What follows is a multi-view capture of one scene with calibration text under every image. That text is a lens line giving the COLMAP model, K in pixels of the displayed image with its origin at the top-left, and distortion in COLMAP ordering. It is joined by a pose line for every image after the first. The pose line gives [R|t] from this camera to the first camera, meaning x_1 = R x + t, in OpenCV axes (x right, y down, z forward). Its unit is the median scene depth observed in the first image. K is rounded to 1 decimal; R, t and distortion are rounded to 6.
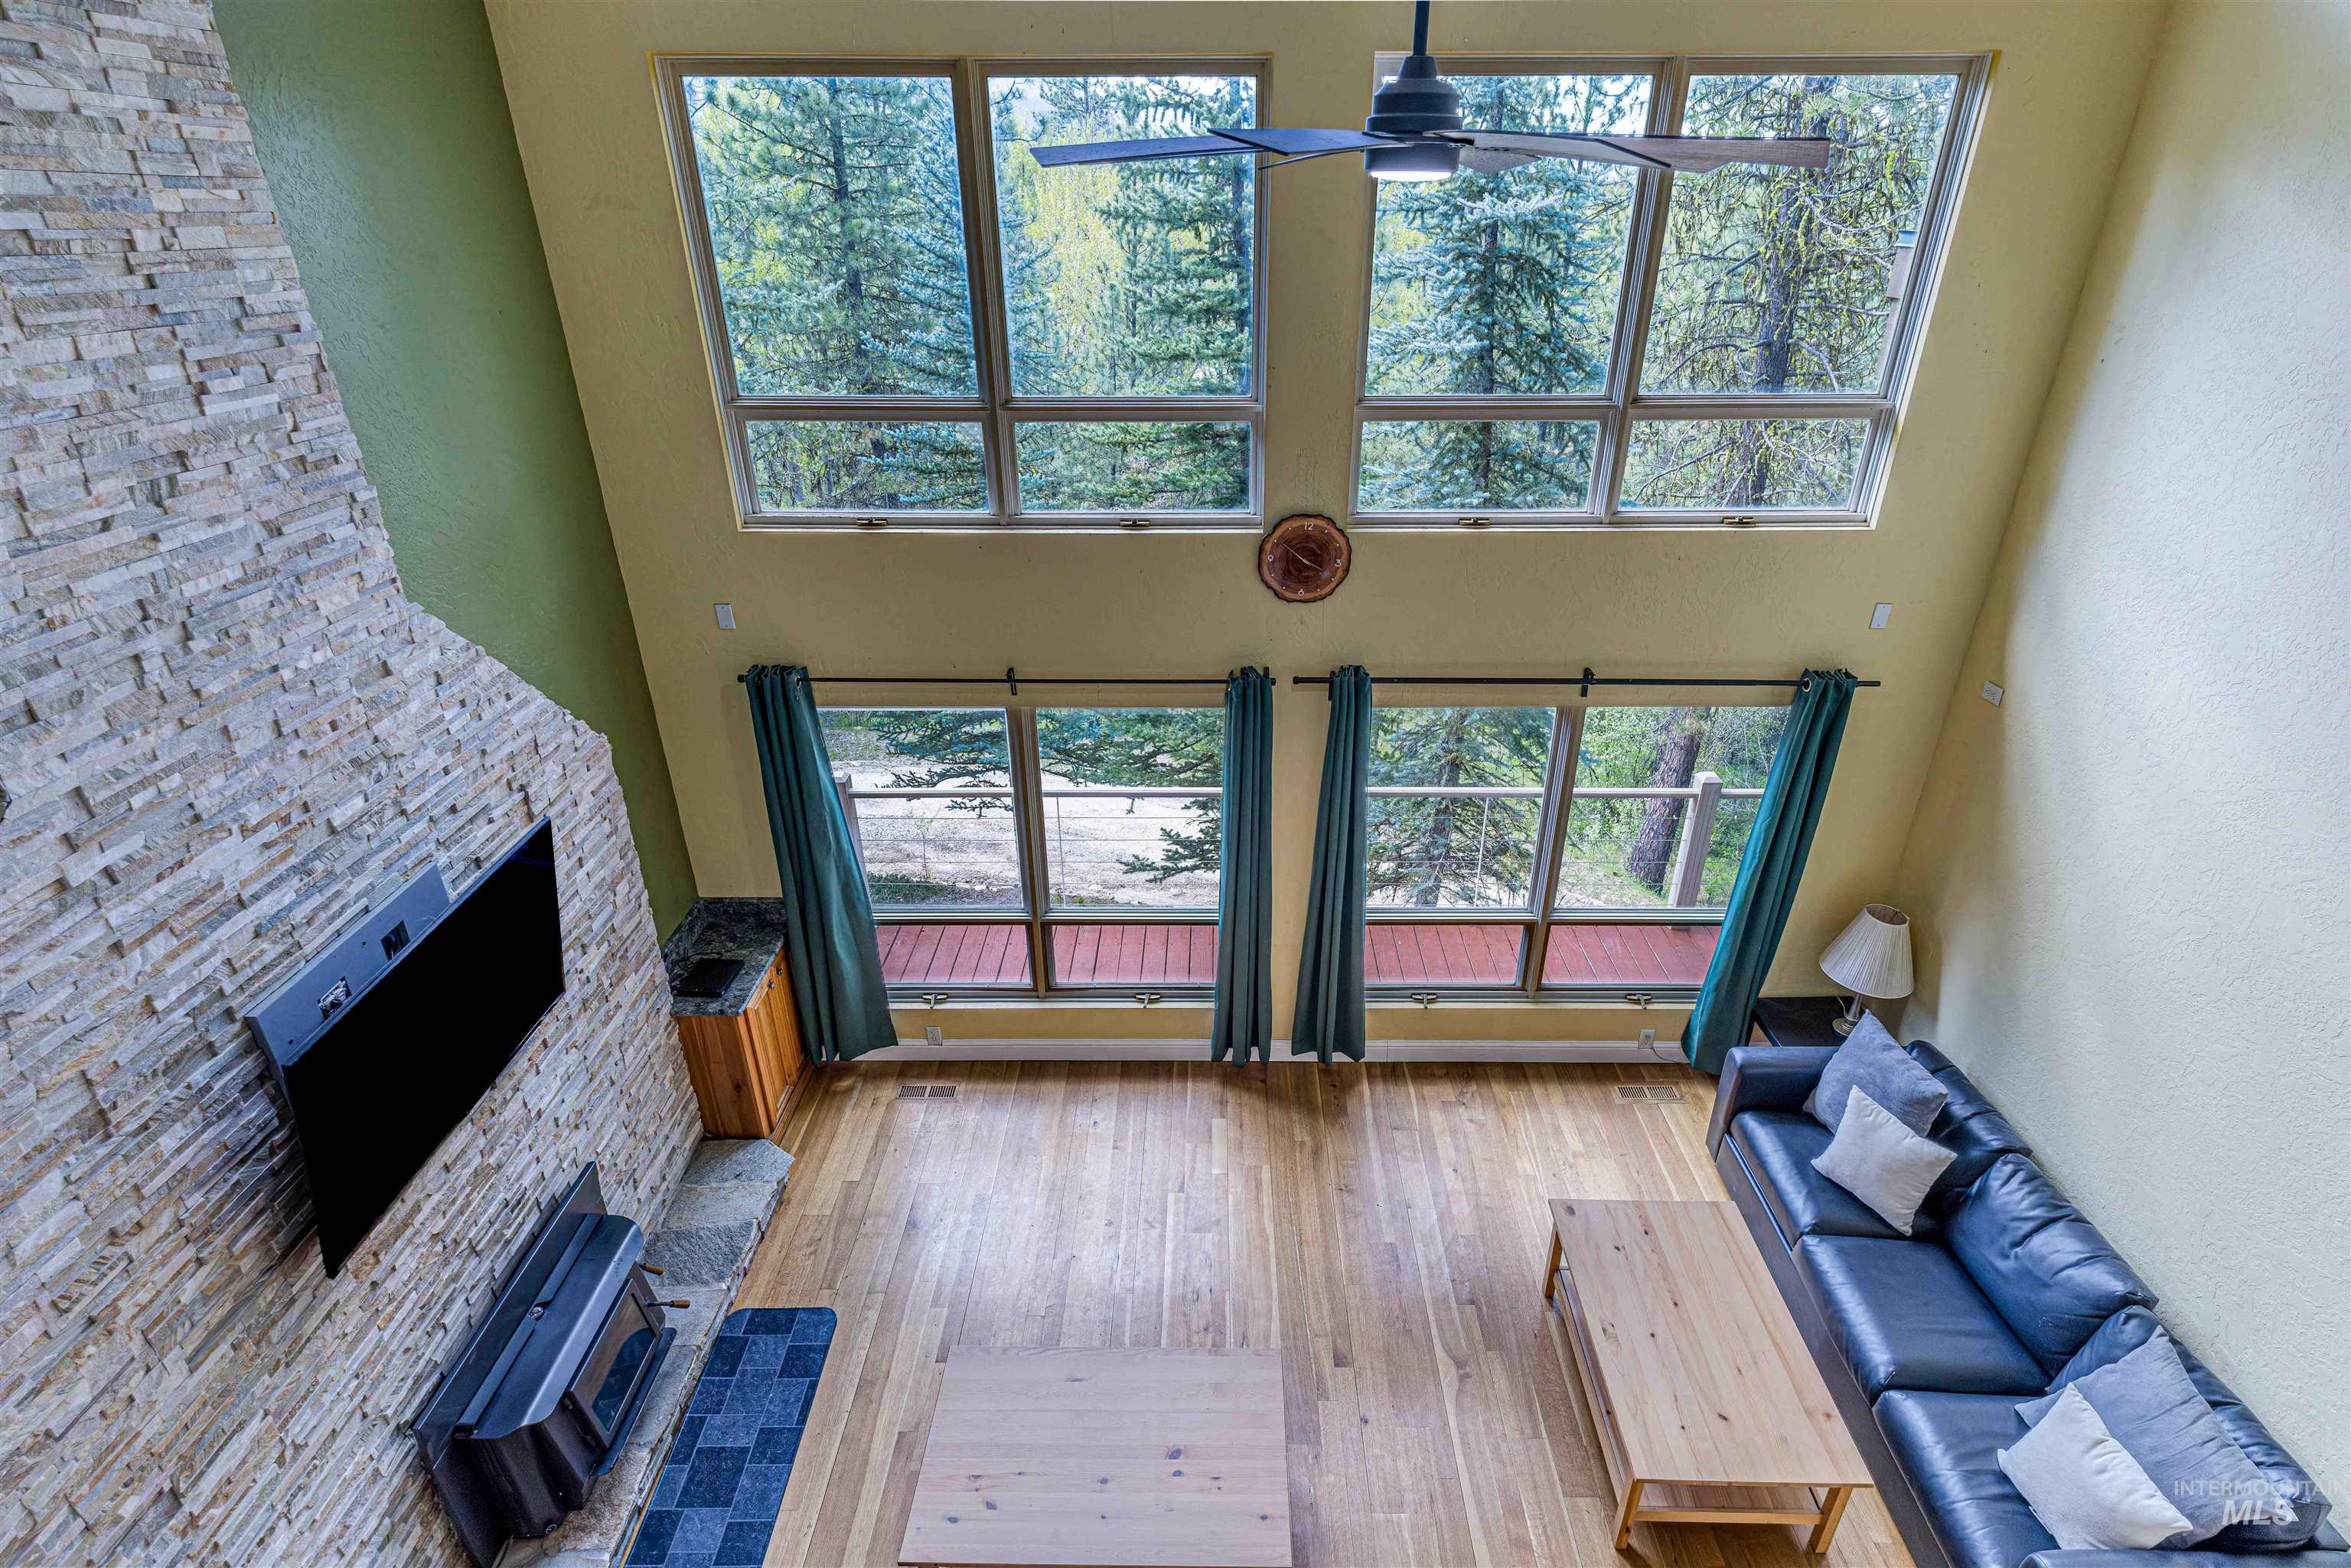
lens RADIAL K [[1184.5, 0, 1209.1], [0, 1184.5, 801.9], [0, 0, 1]] dist [0.006148, 0.000064]
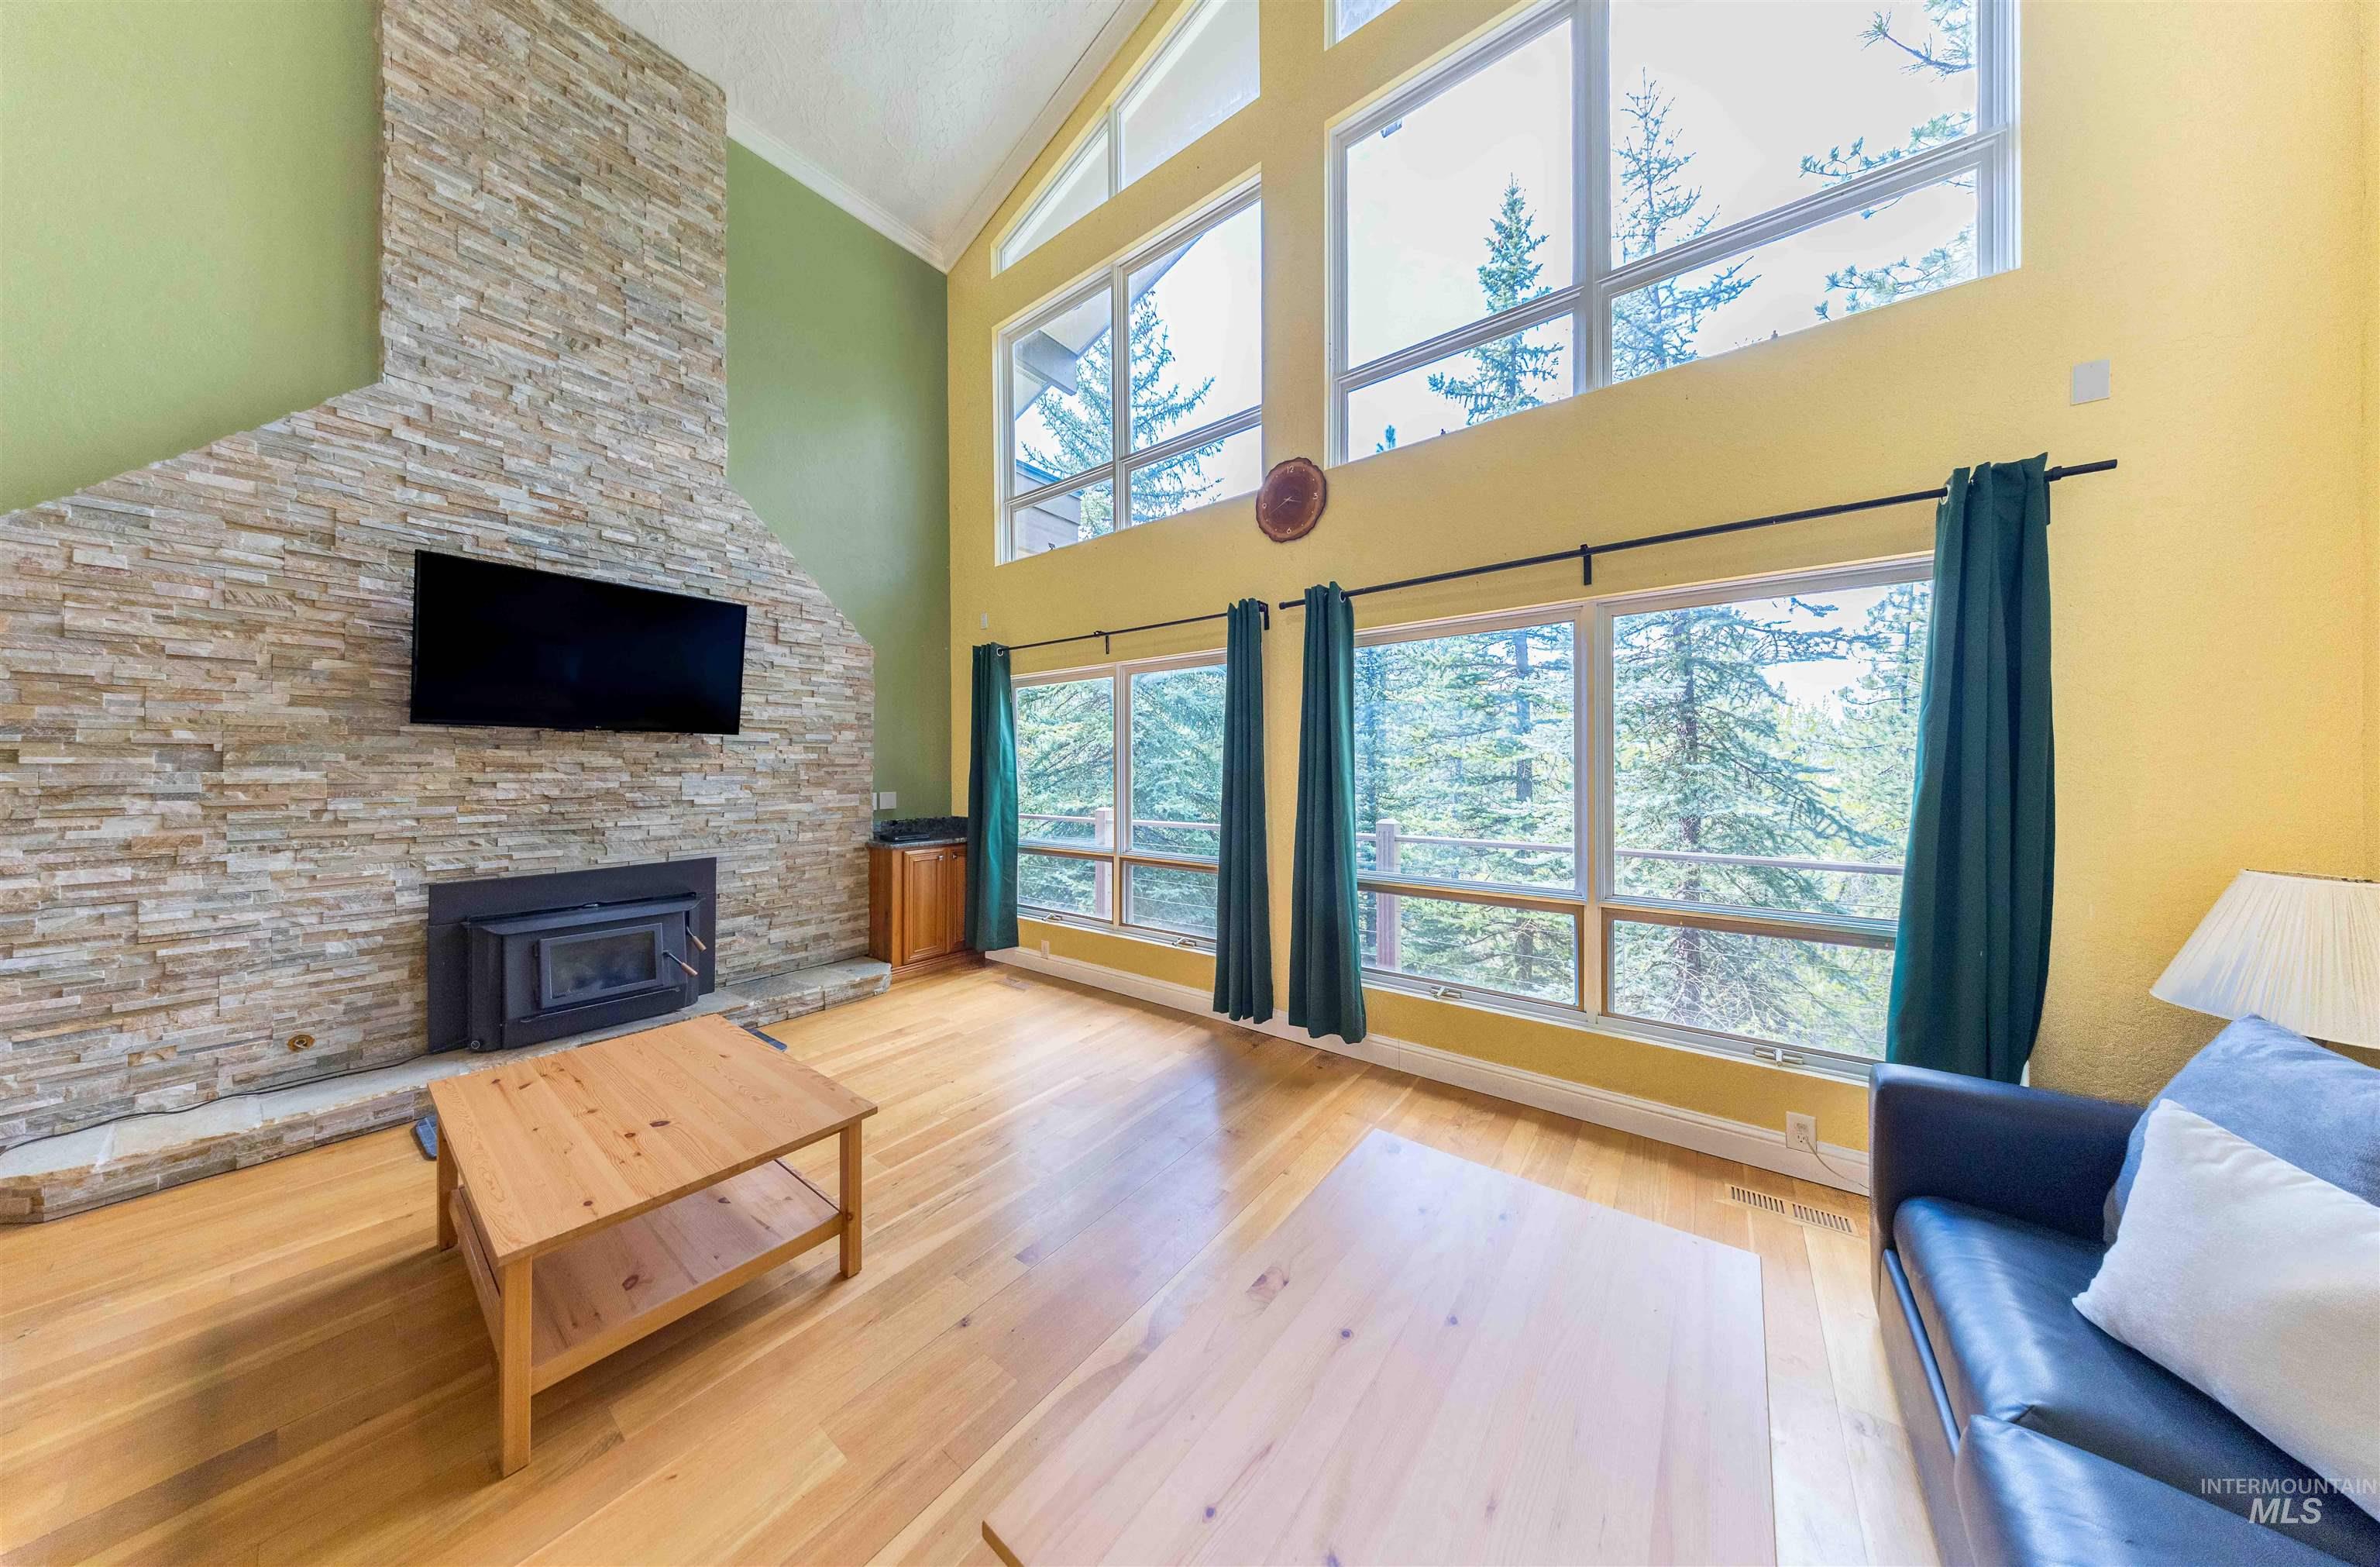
lens RADIAL K [[695.6, 0, 1174.5], [0, 695.6, 759.4], [0, 0, 1]] dist [0.004243, -0.000301]
pose [[0.790505, -0.009683, -0.612379, 0.555633], [-0.278448, 0.884881, -0.373433, 0.424669], [0.545498, 0.465717, 0.696807, 0.770590]]
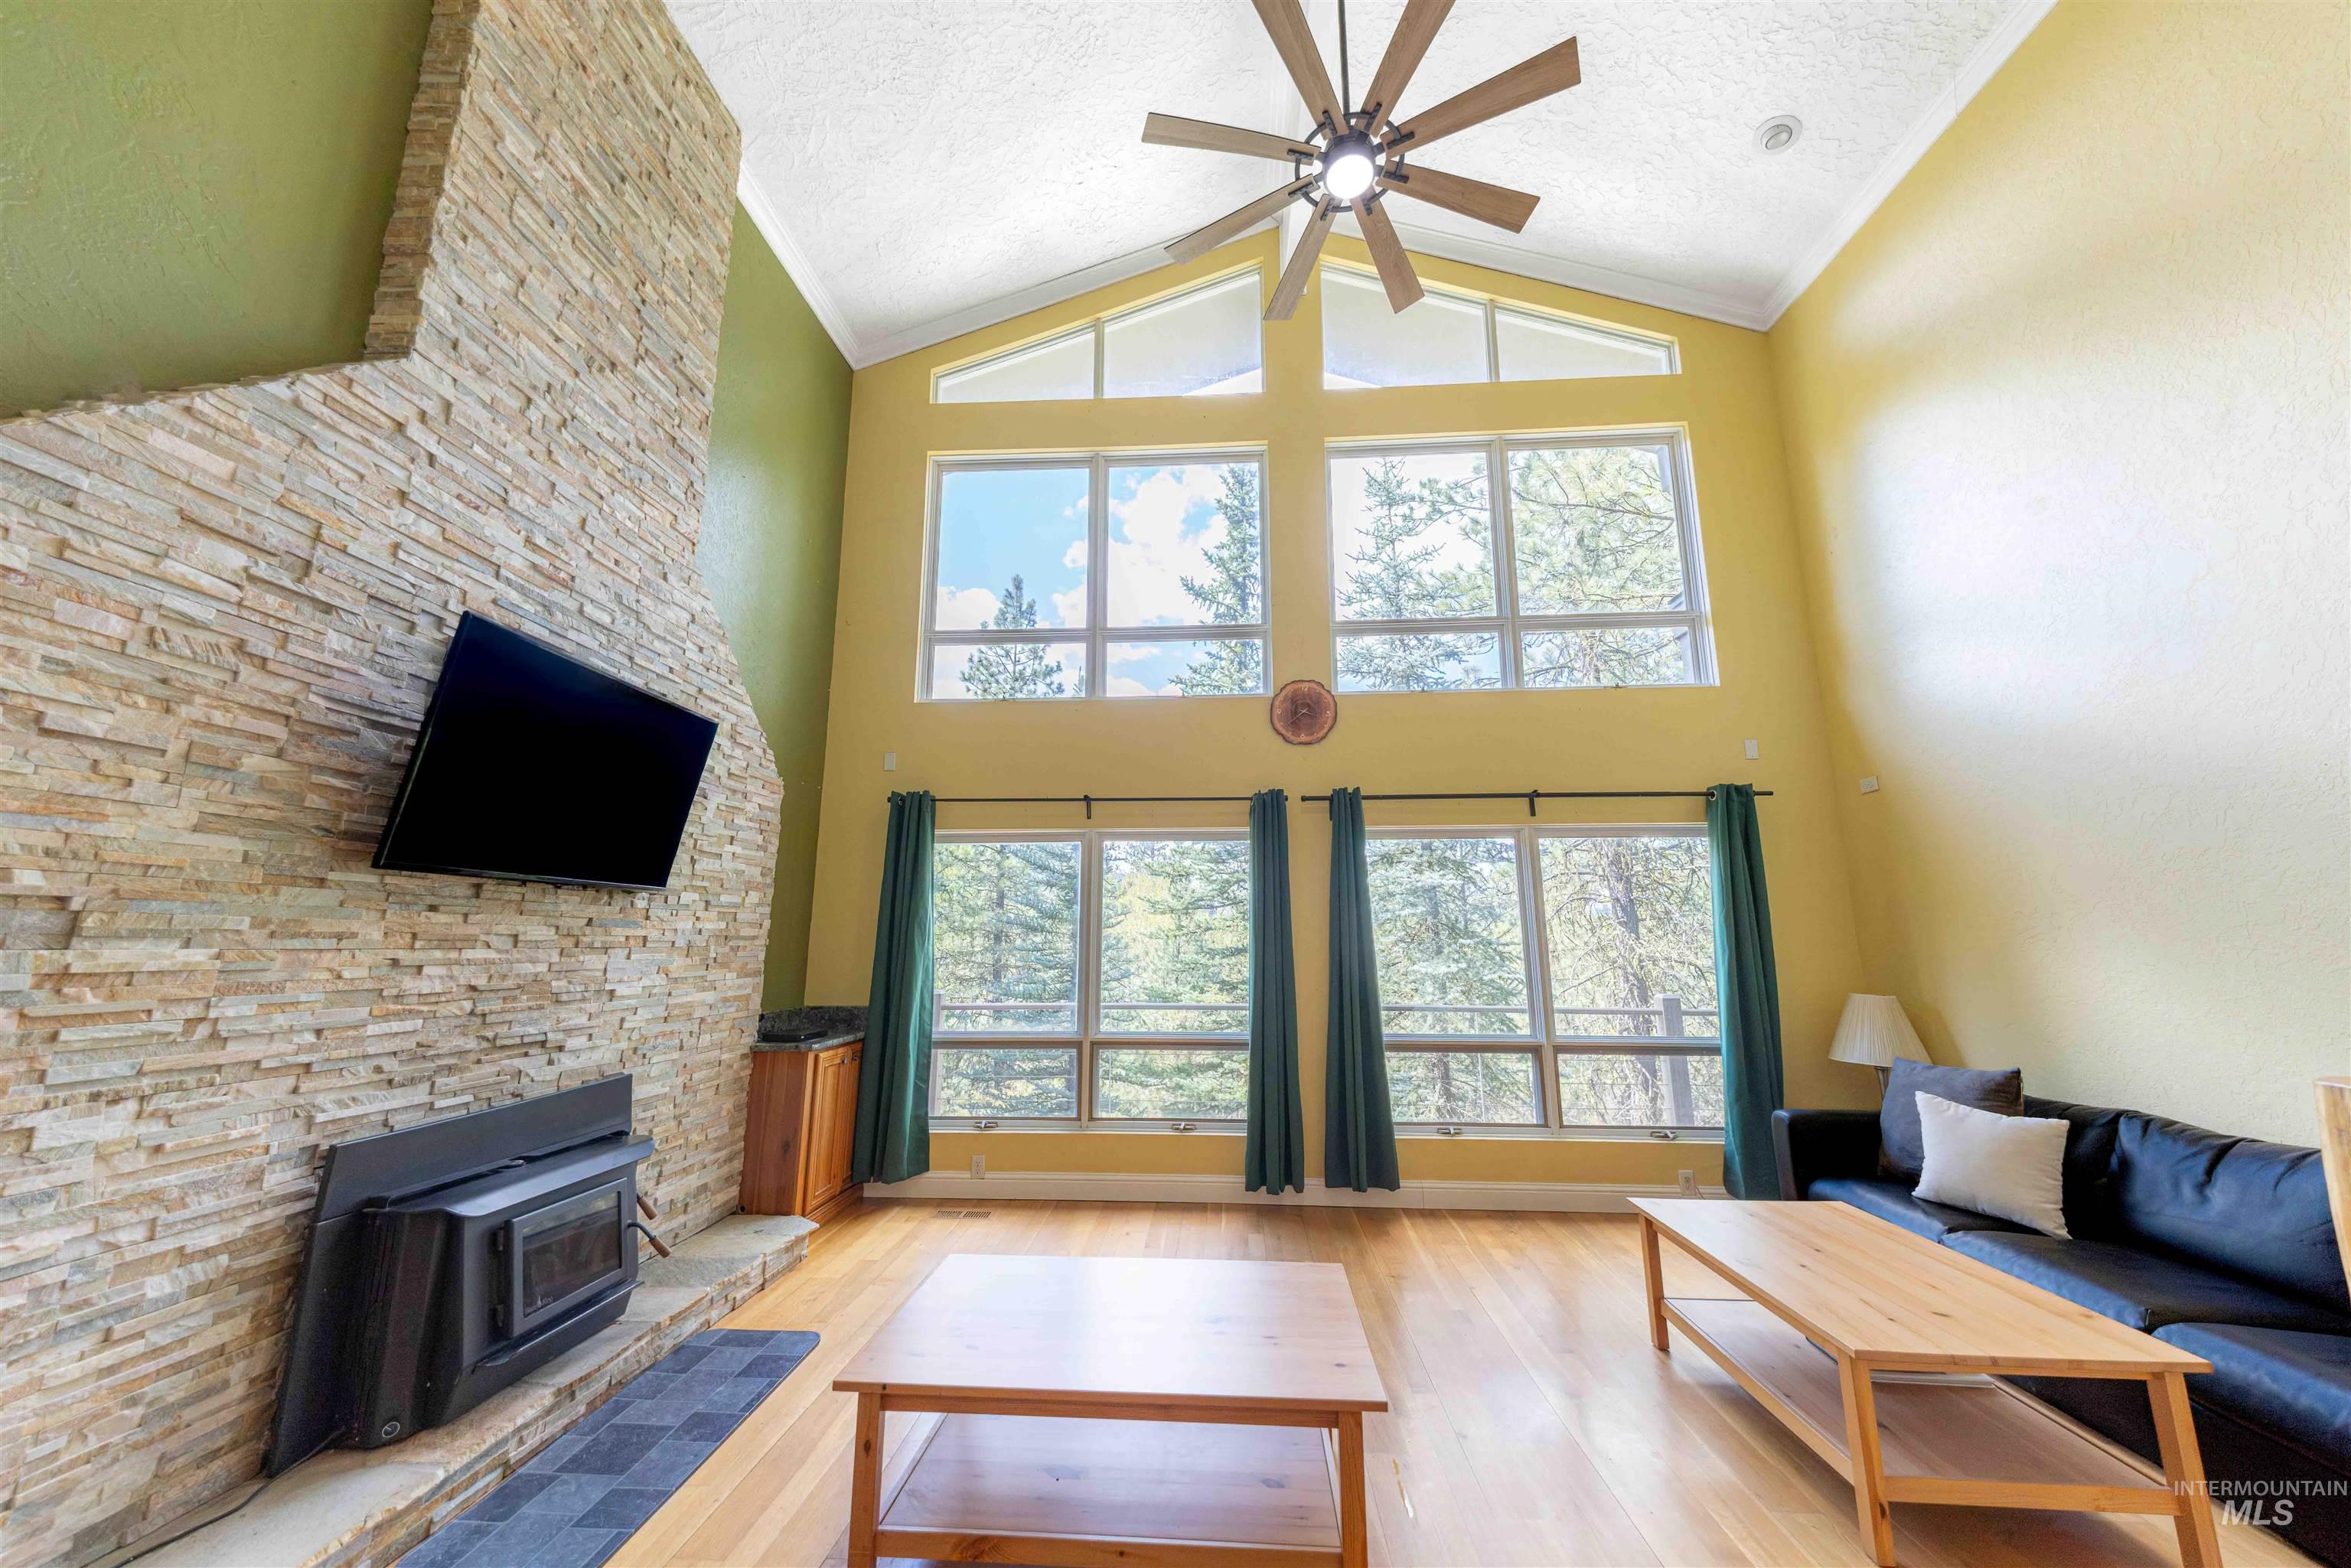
lens RADIAL K [[832.8, 0, 1174.9], [0, 832.8, 774.1], [0, 0, 1]] dist [0.008050, -0.000583]
pose [[0.998001, -0.012346, -0.061987, -0.015576], [-0.029086, 0.781013, -0.623837, 0.632180], [0.056114, 0.624392, 0.779093, 0.364312]]
